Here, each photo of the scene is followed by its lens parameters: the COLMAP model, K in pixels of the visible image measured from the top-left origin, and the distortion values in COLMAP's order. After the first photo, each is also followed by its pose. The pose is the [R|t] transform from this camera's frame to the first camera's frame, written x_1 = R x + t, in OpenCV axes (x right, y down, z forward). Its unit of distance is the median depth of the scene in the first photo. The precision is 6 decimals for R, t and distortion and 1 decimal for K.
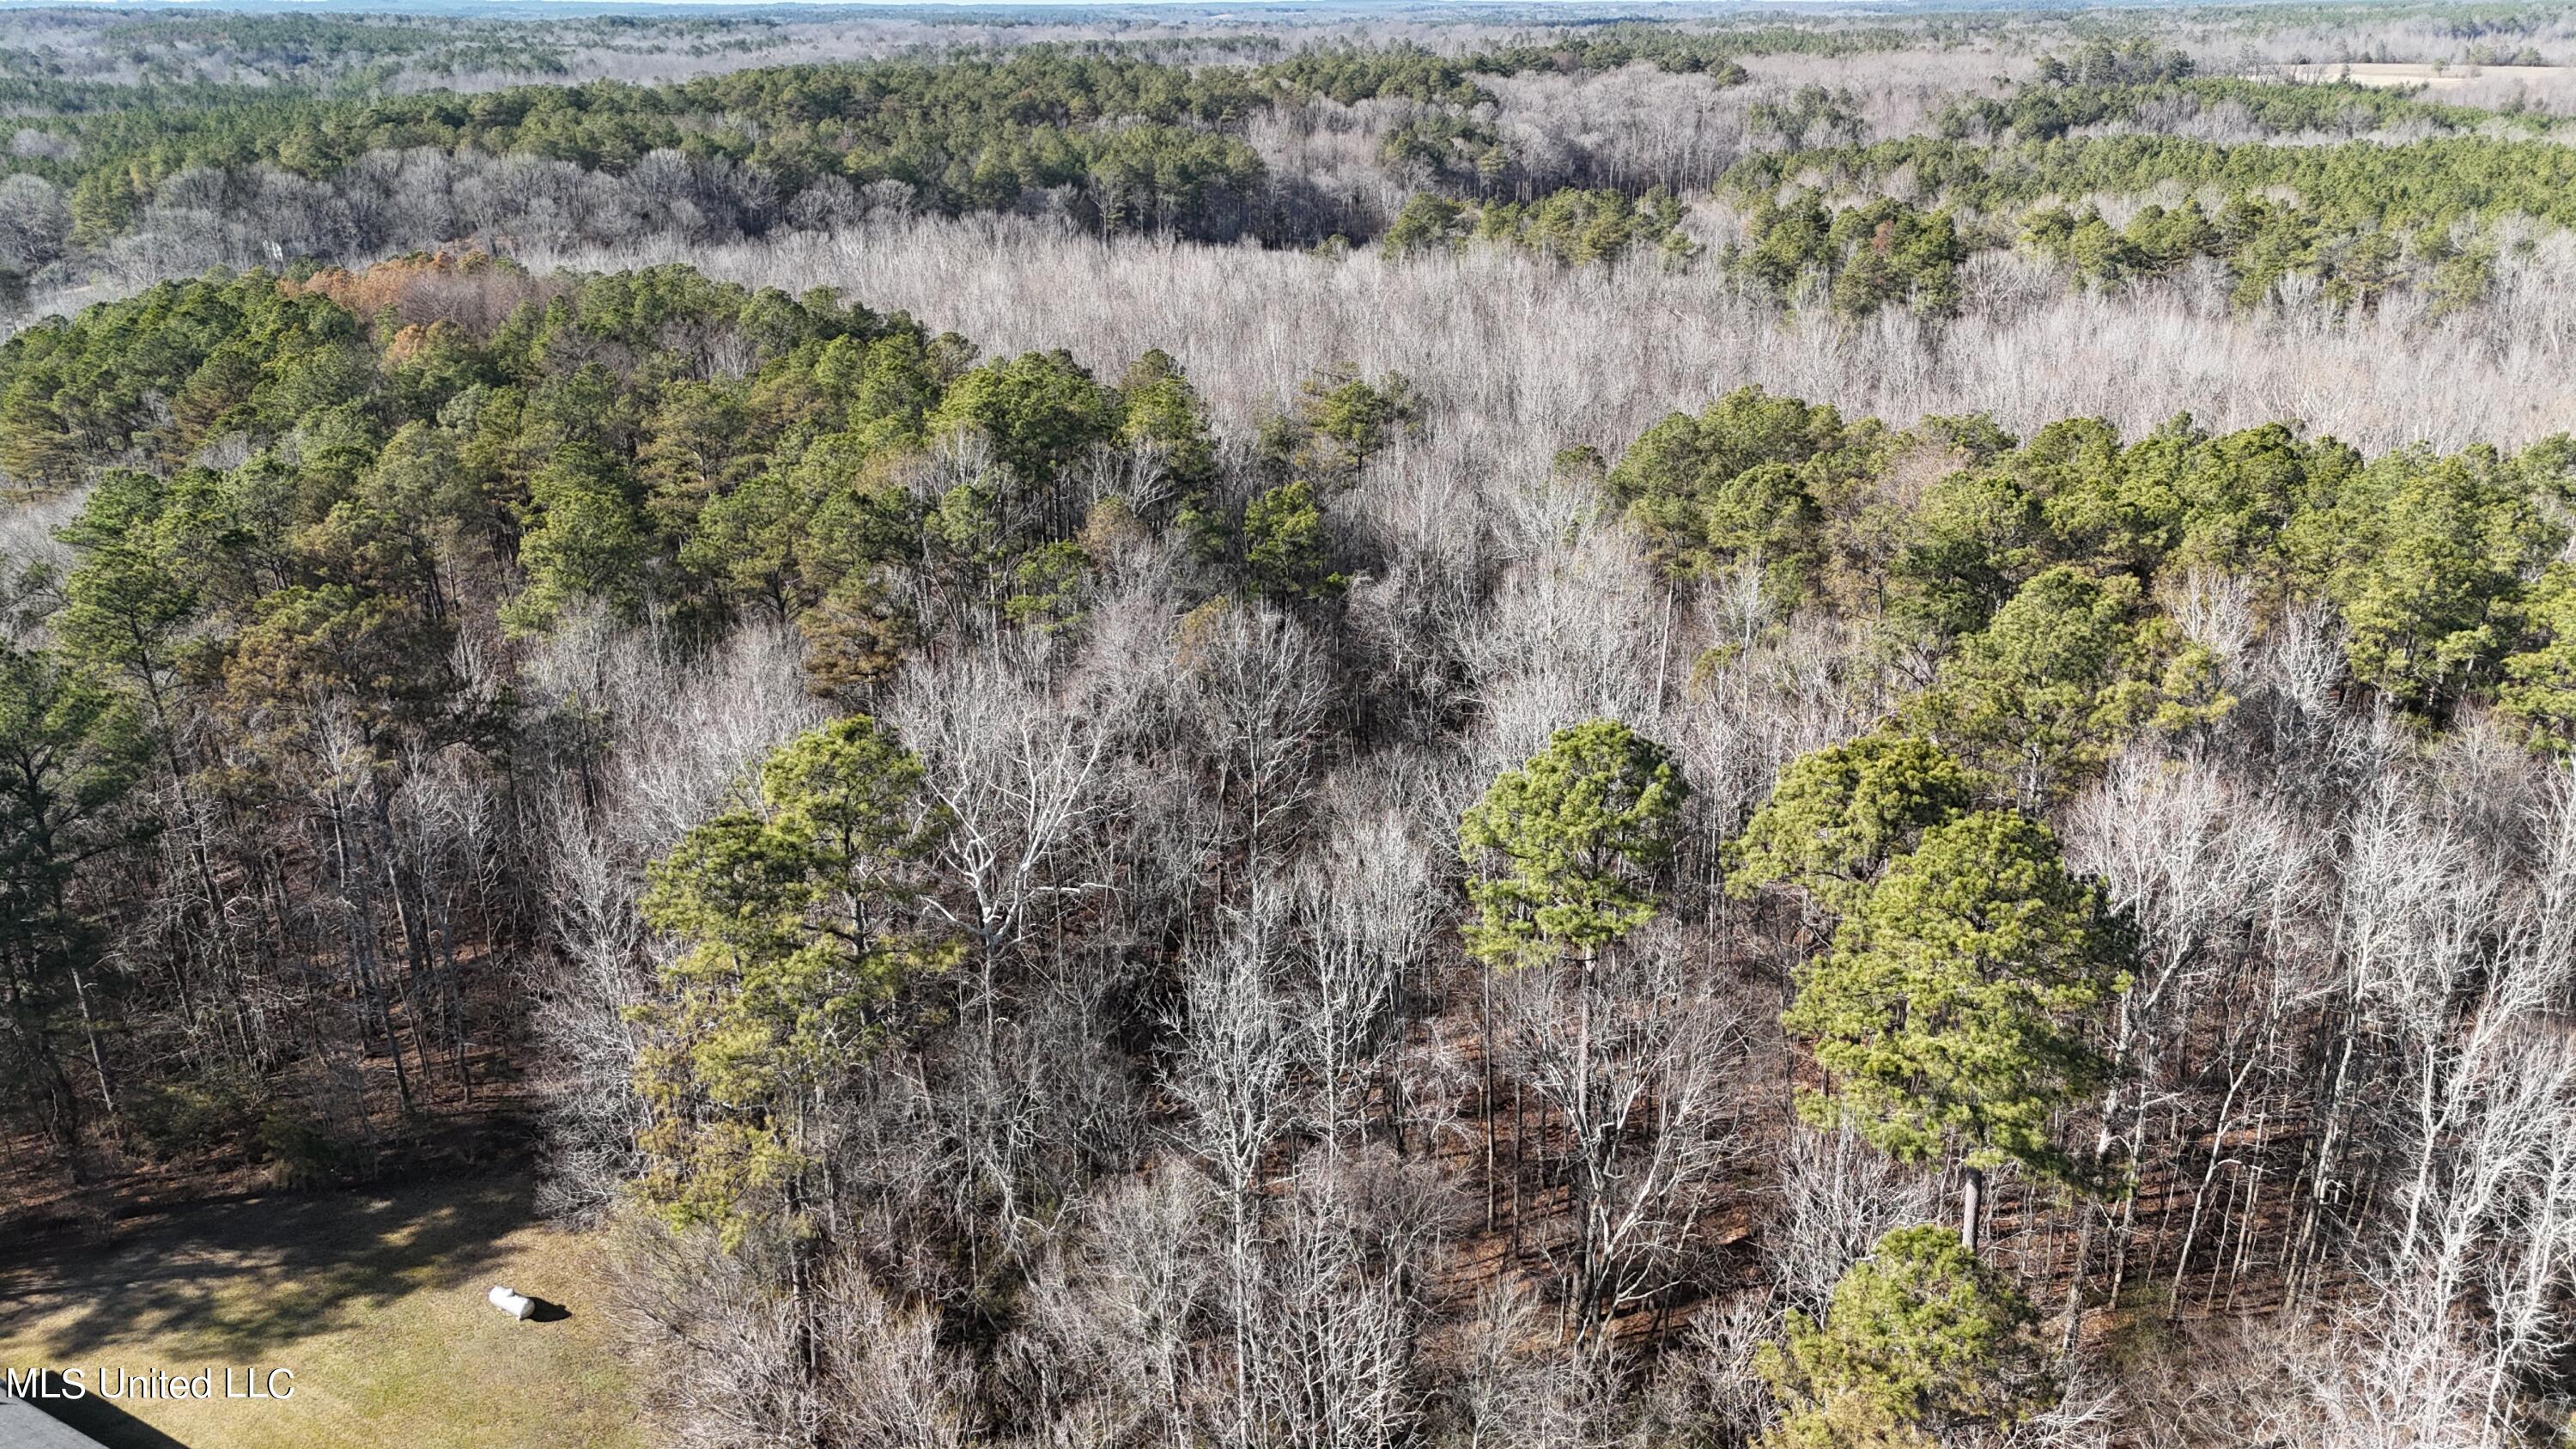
lens RADIAL K [[1857.0, 0, 1288.0], [0, 1857.0, 724.5], [0, 0, 1]] dist [0.076678, -0.072508]
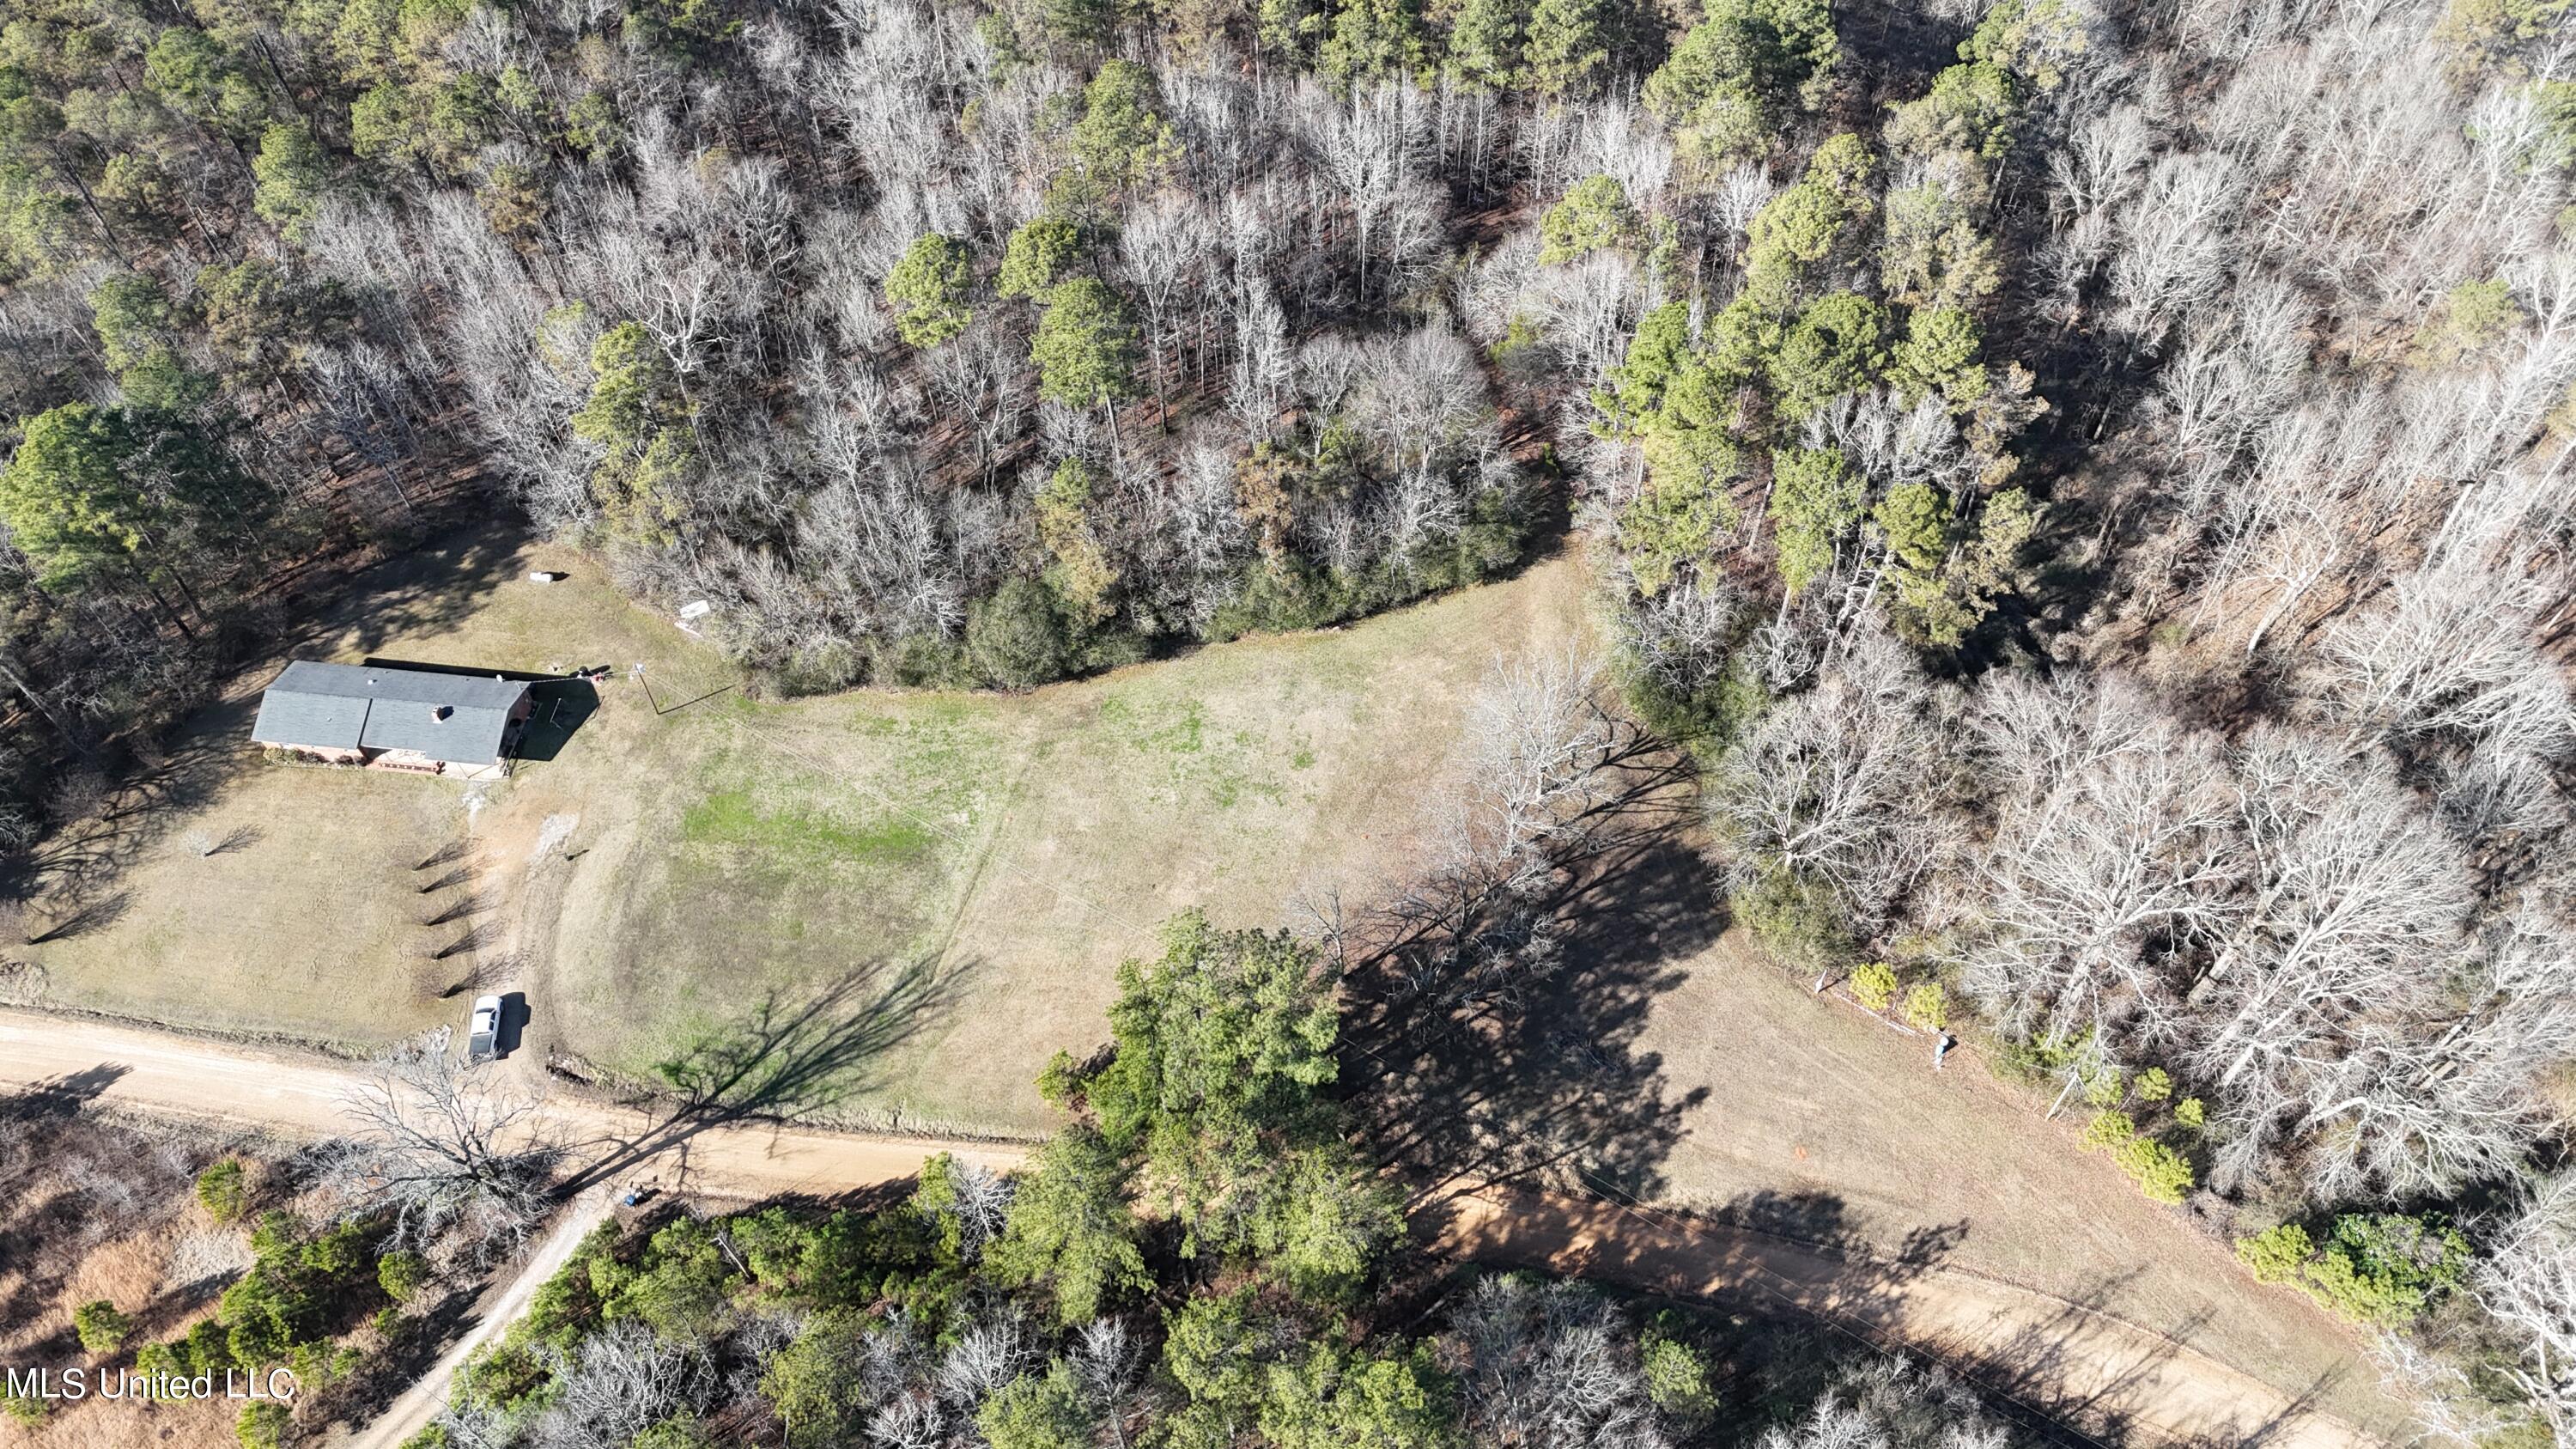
lens RADIAL K [[1857.0, 0, 1288.0], [0, 1857.0, 724.5], [0, 0, 1]] dist [0.076678, -0.072508]
pose [[0.925695, -0.310187, 0.216502, -0.111766], [0.141883, 0.815278, 0.561419, -0.708439], [-0.350654, -0.488984, 0.798709, -1.253893]]
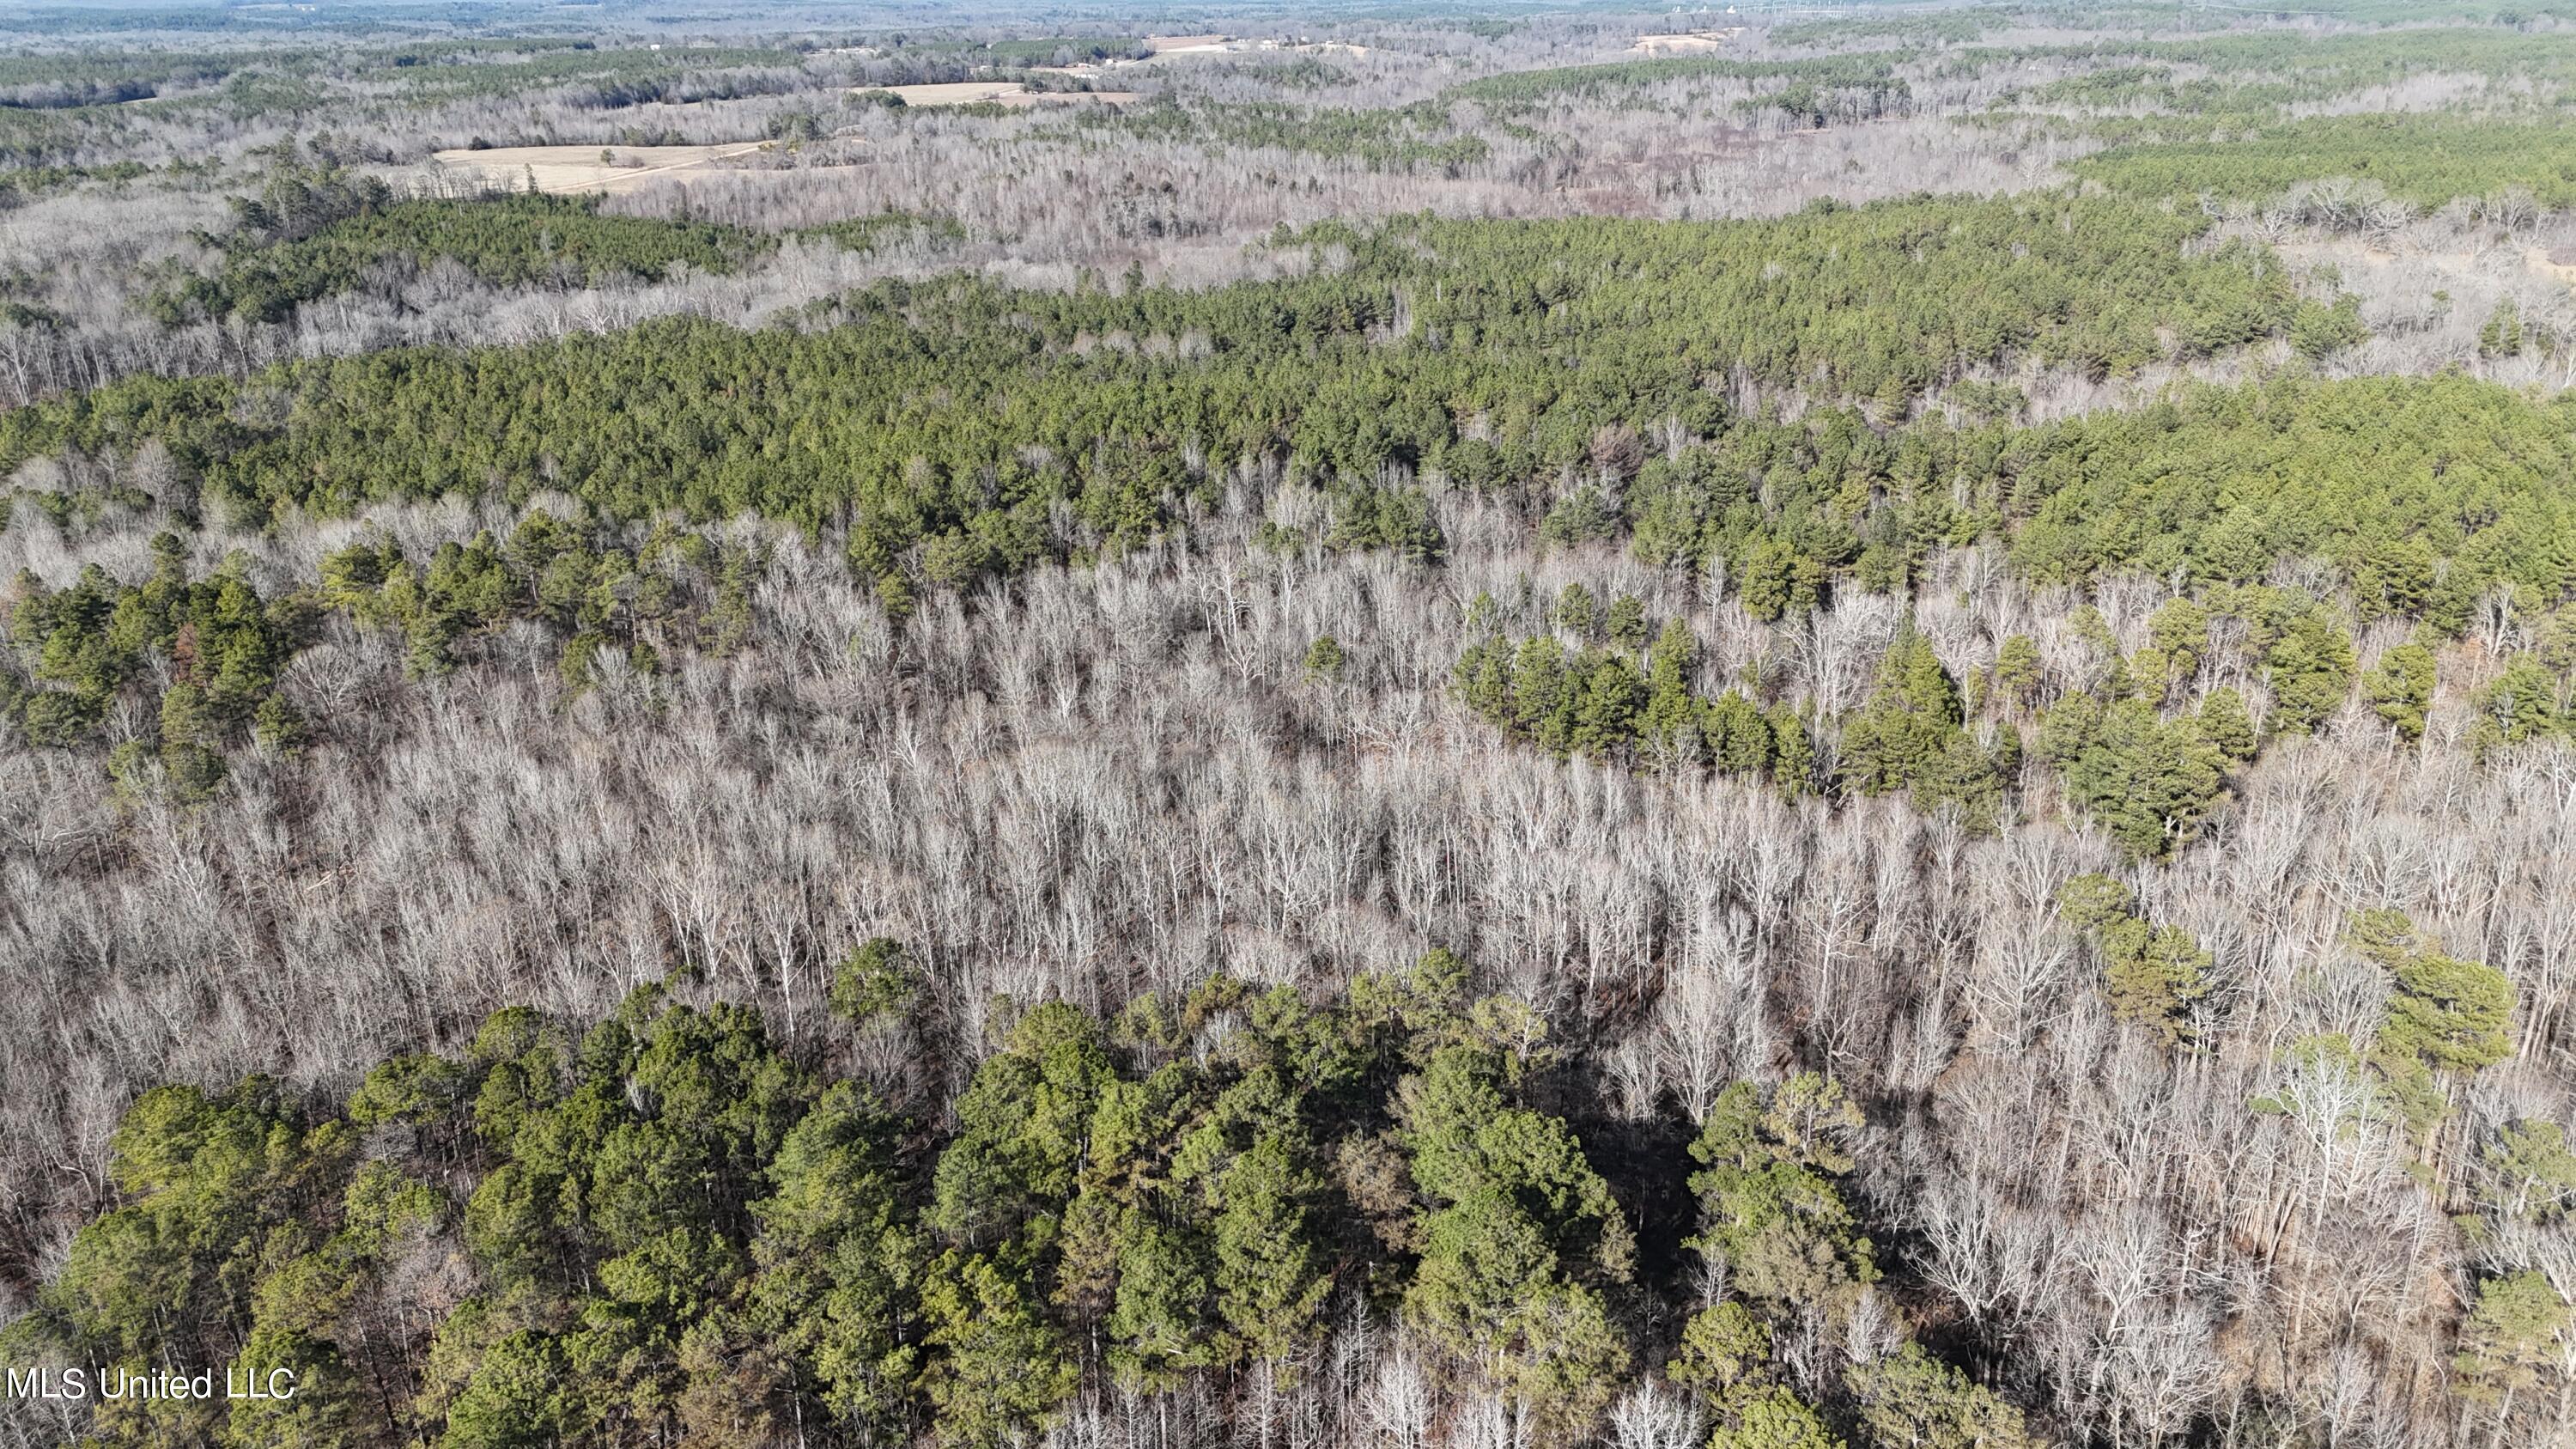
lens RADIAL K [[1857.0, 0, 1288.0], [0, 1857.0, 724.5], [0, 0, 1]] dist [0.076678, -0.072508]
pose [[0.653442, -0.274533, 0.705440, -0.021641], [0.271798, 0.954864, 0.119836, -0.693565], [-0.706498, 0.113431, 0.698566, -0.223536]]
